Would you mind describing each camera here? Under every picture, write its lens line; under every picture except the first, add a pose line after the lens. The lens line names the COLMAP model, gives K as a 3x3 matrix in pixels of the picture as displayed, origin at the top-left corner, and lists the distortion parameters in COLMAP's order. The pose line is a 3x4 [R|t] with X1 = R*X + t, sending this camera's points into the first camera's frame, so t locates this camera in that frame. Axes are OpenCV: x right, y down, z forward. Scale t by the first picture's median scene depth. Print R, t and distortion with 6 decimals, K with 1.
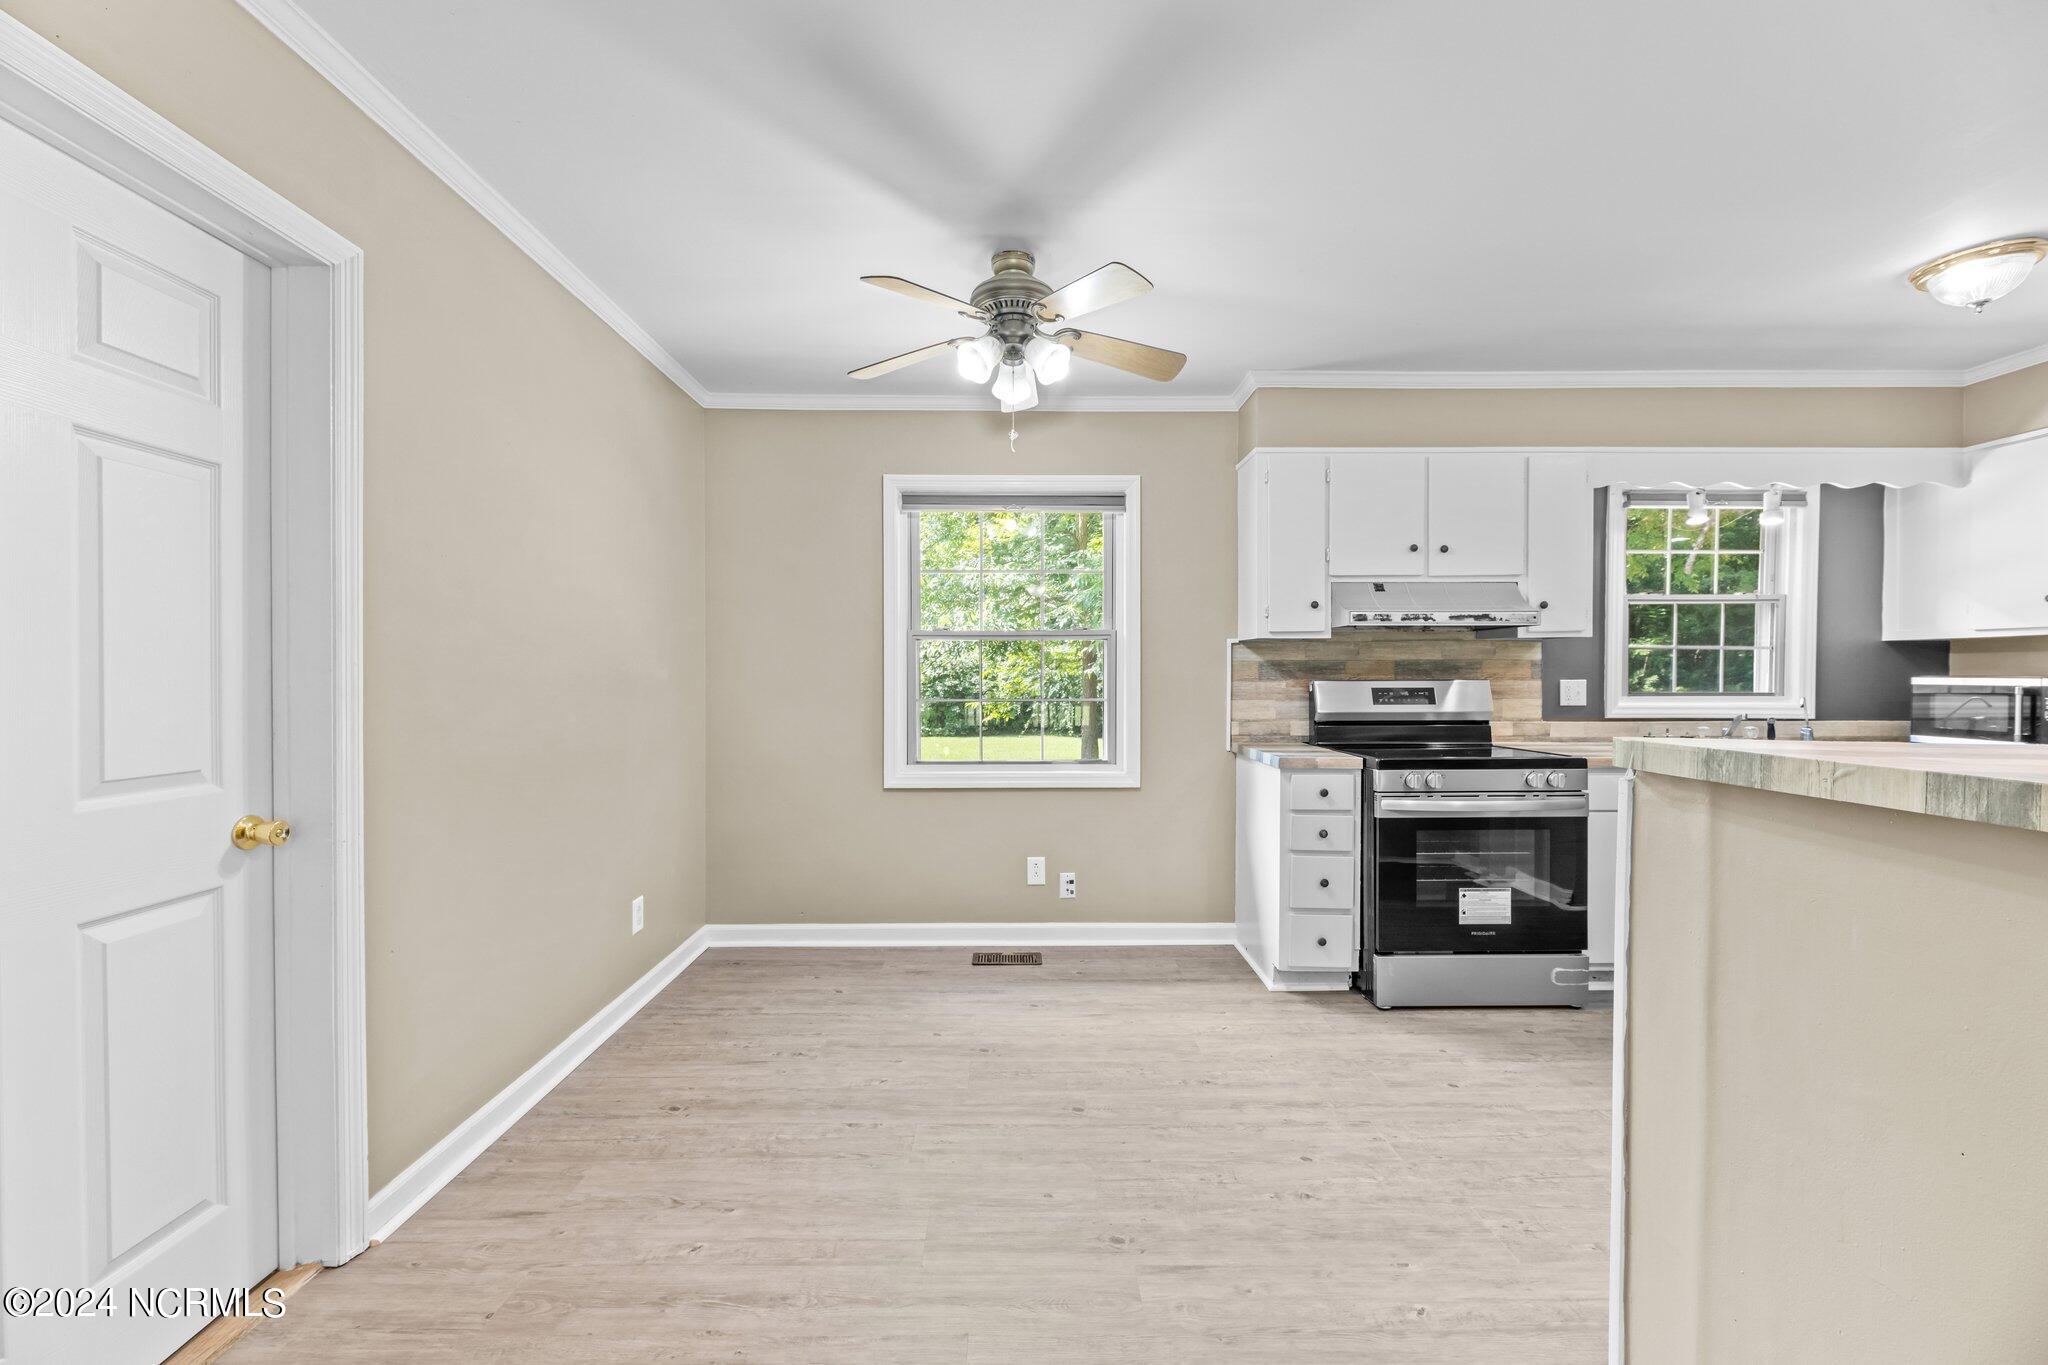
lens RADIAL K [[821.5, 0, 1017.4], [0, 821.5, 685.4], [0, 0, 1]] dist [0.002500, -0.002056]
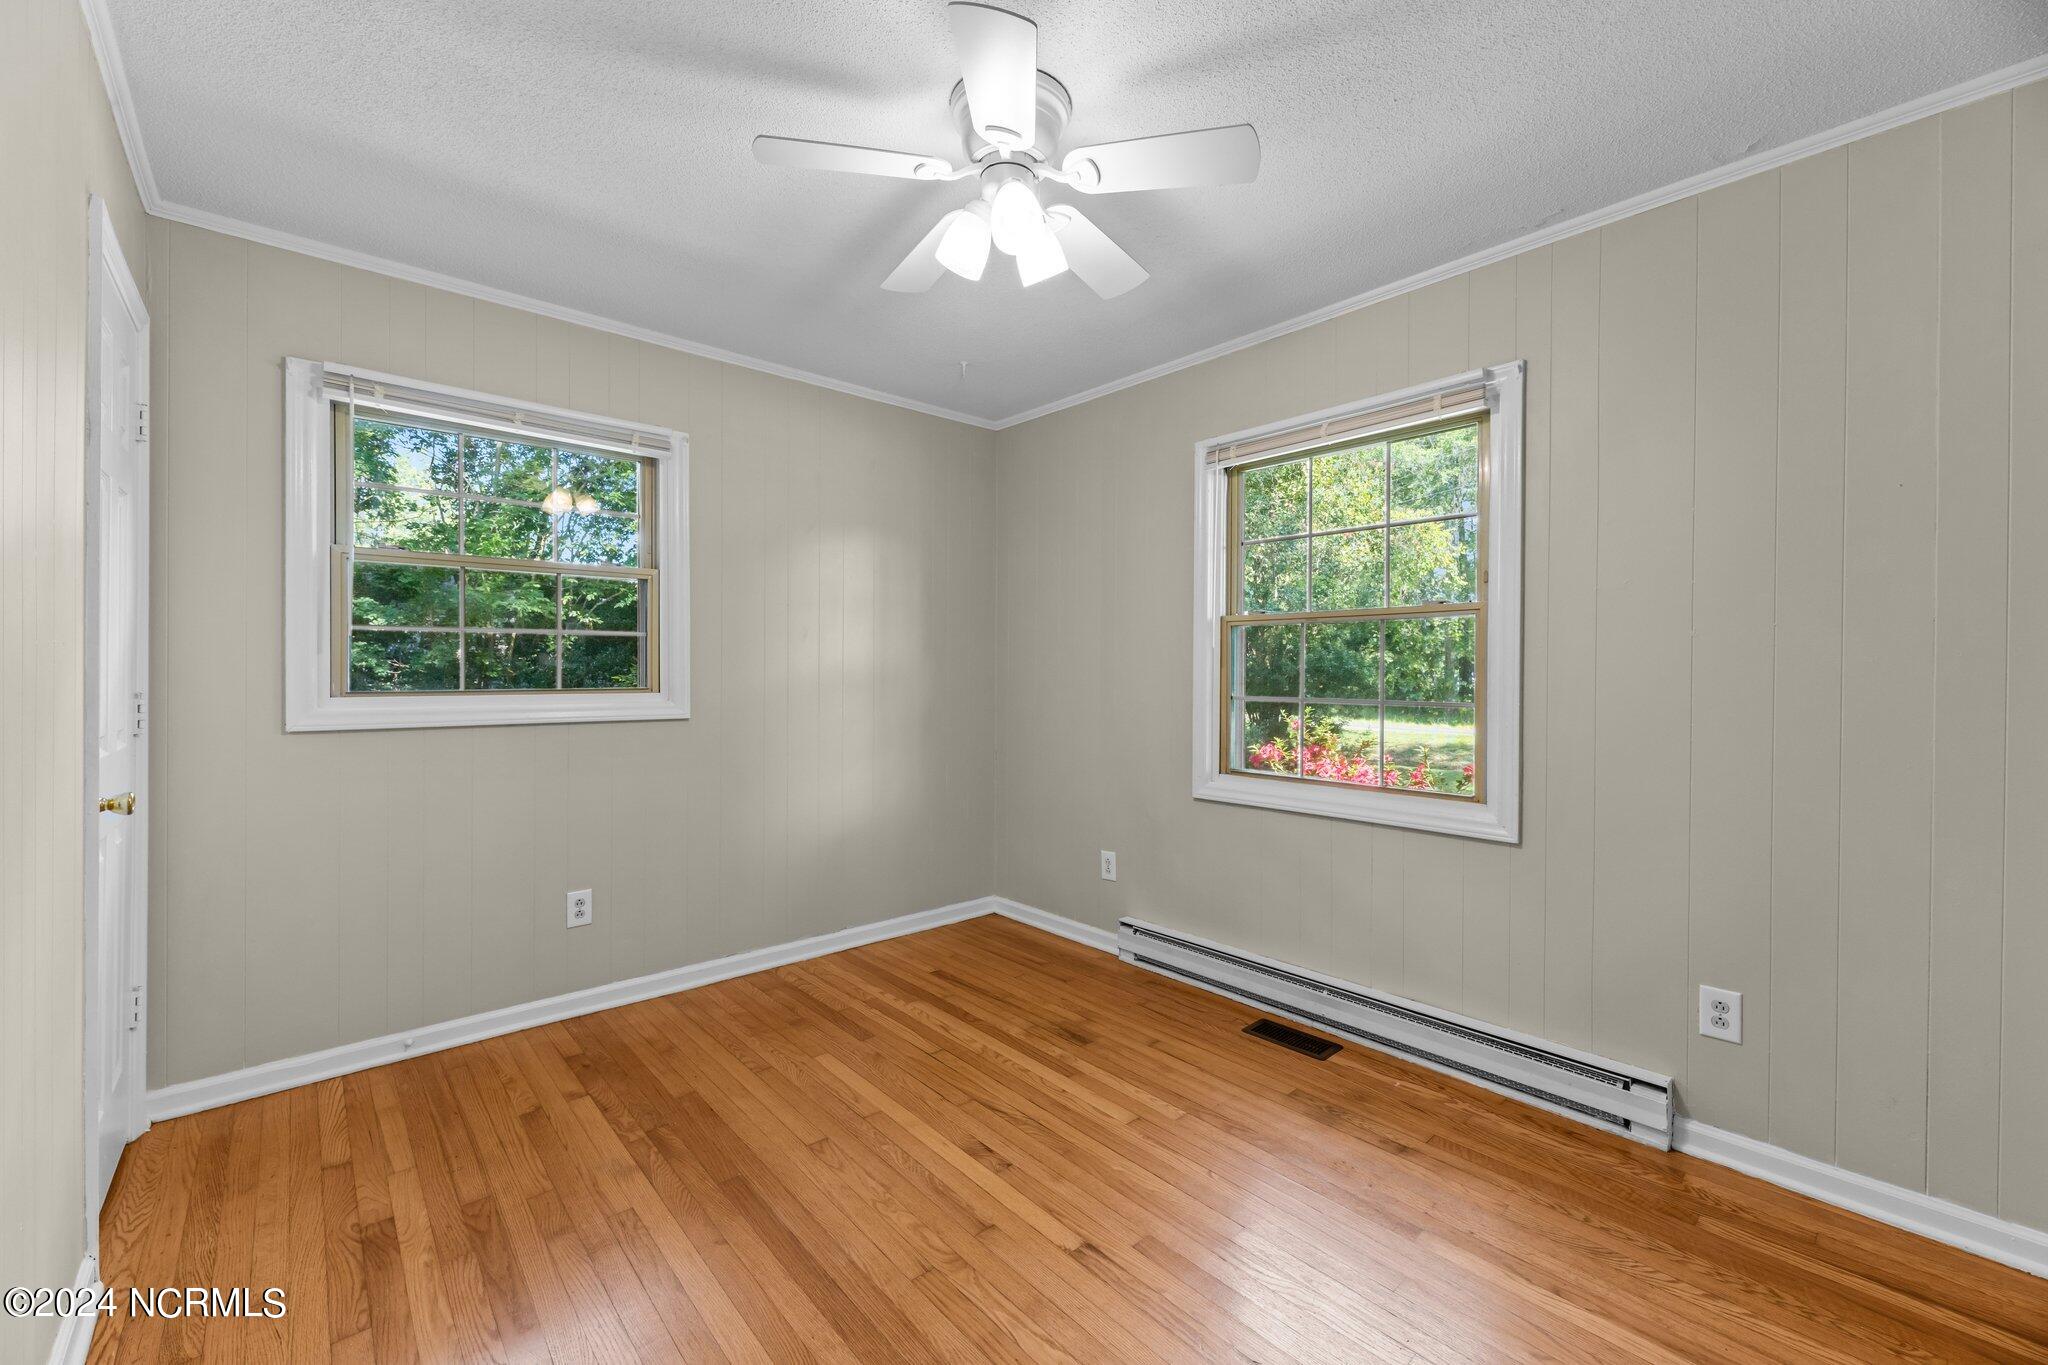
lens RADIAL K [[821.5, 0, 1034.0], [0, 821.5, 674.5], [0, 0, 1]] dist [0.002500, -0.002056]
pose [[0.655028, 0.006632, -0.755576, 0.406246], [-0.014809, 0.999882, -0.004062, -0.000589], [0.755460, 0.013850, 0.655049, 0.307746]]
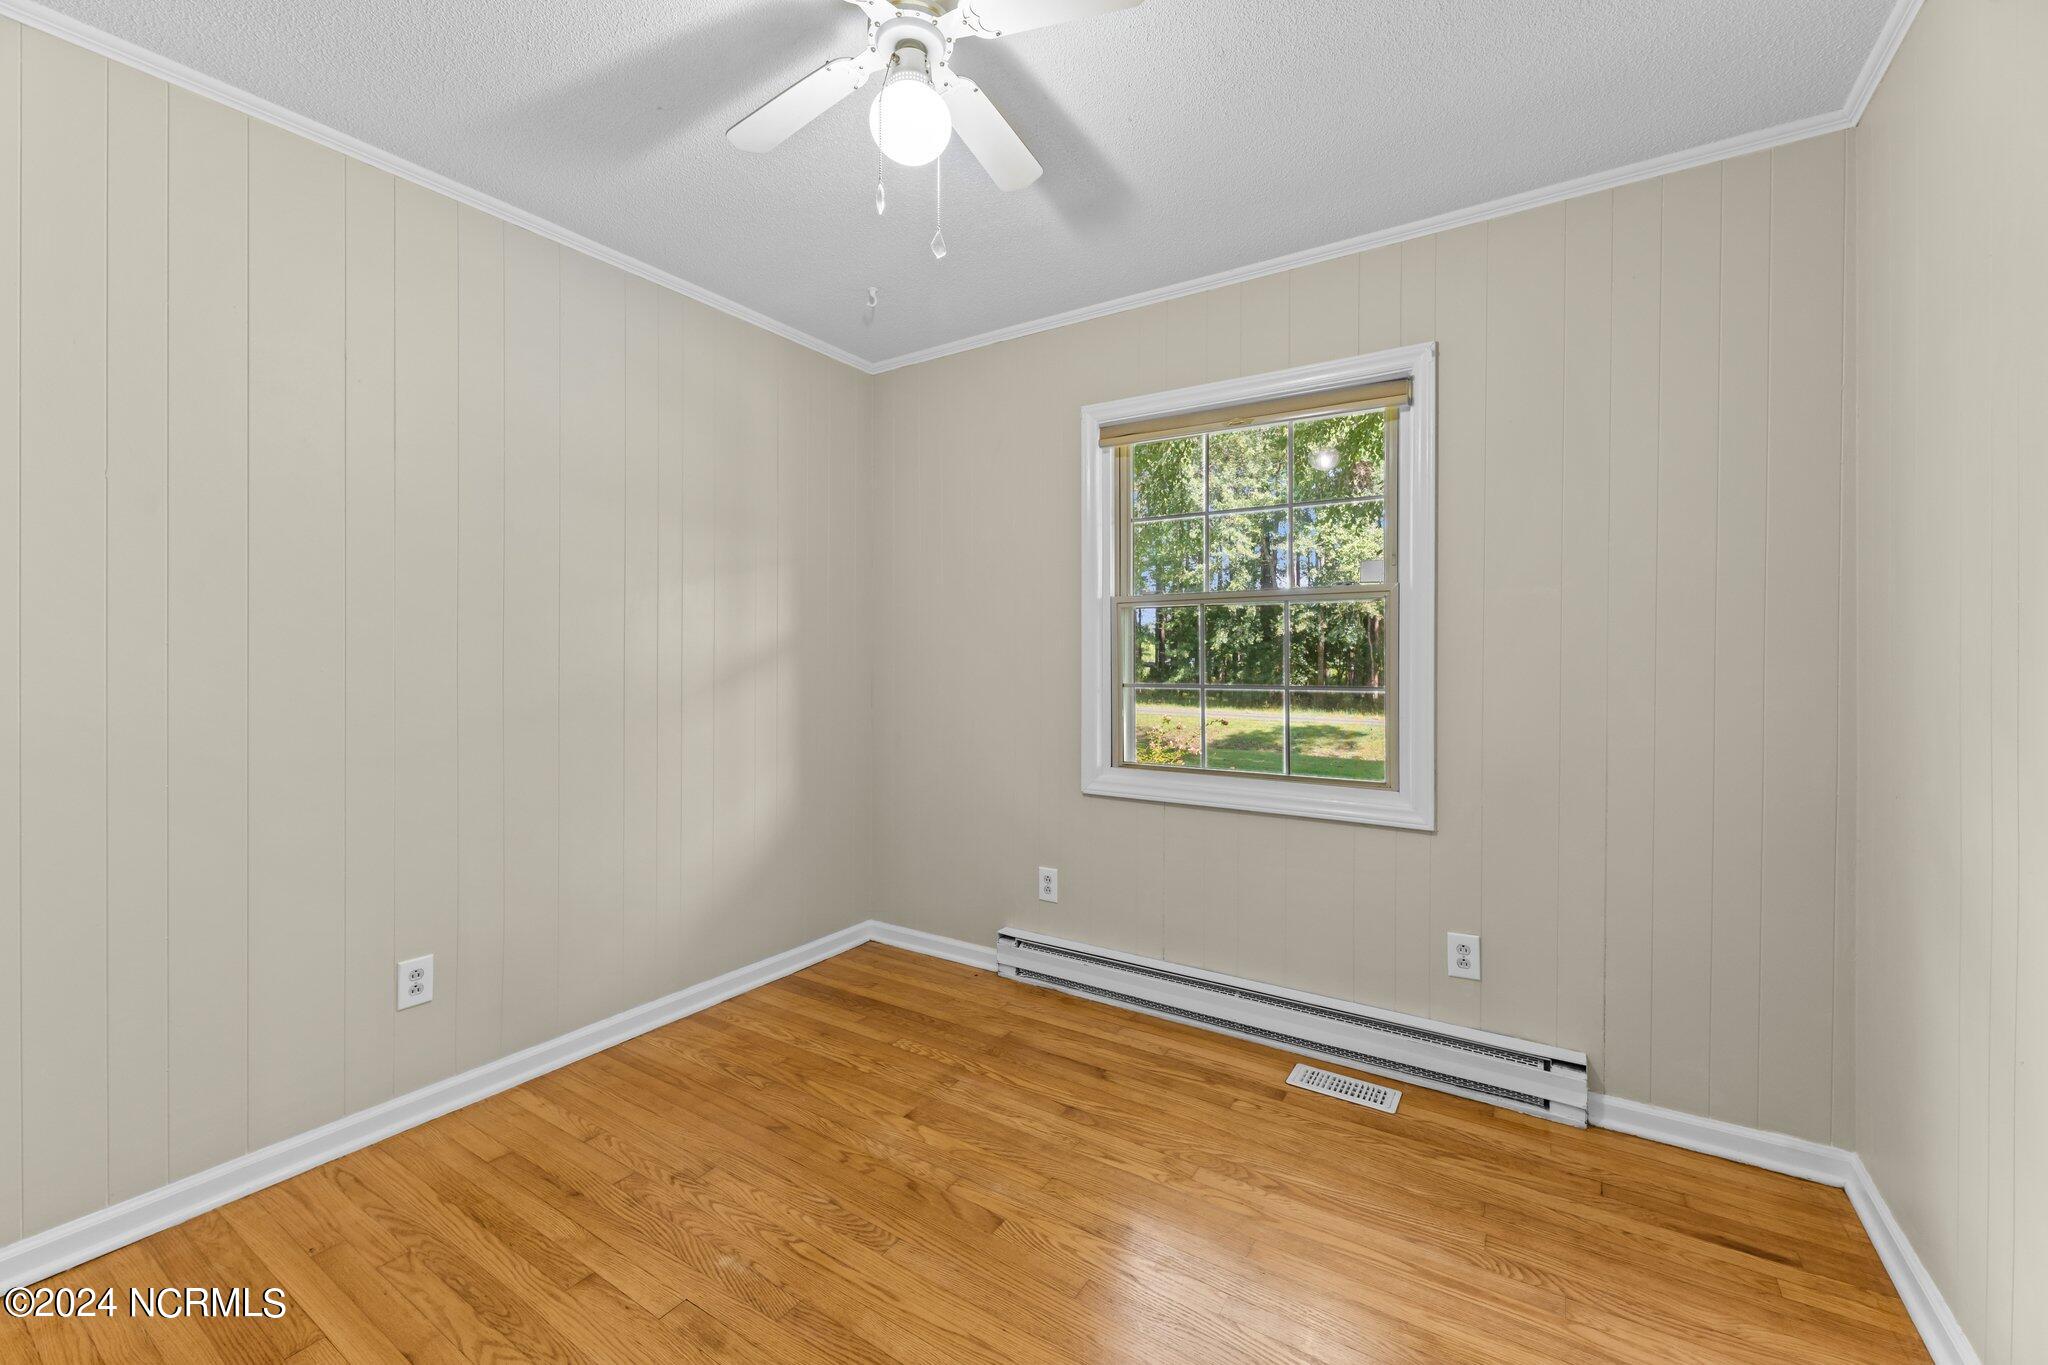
lens RADIAL K [[821.5, 0, 1013.5], [0, 821.5, 661.6], [0, 0, 1]] dist [0.002500, -0.002056]
pose [[0.823897, 0.005883, -0.566709, 0.253661], [-0.009438, 0.999950, -0.003341, -0.001810], [0.566661, 0.008101, 0.823911, 0.307895]]
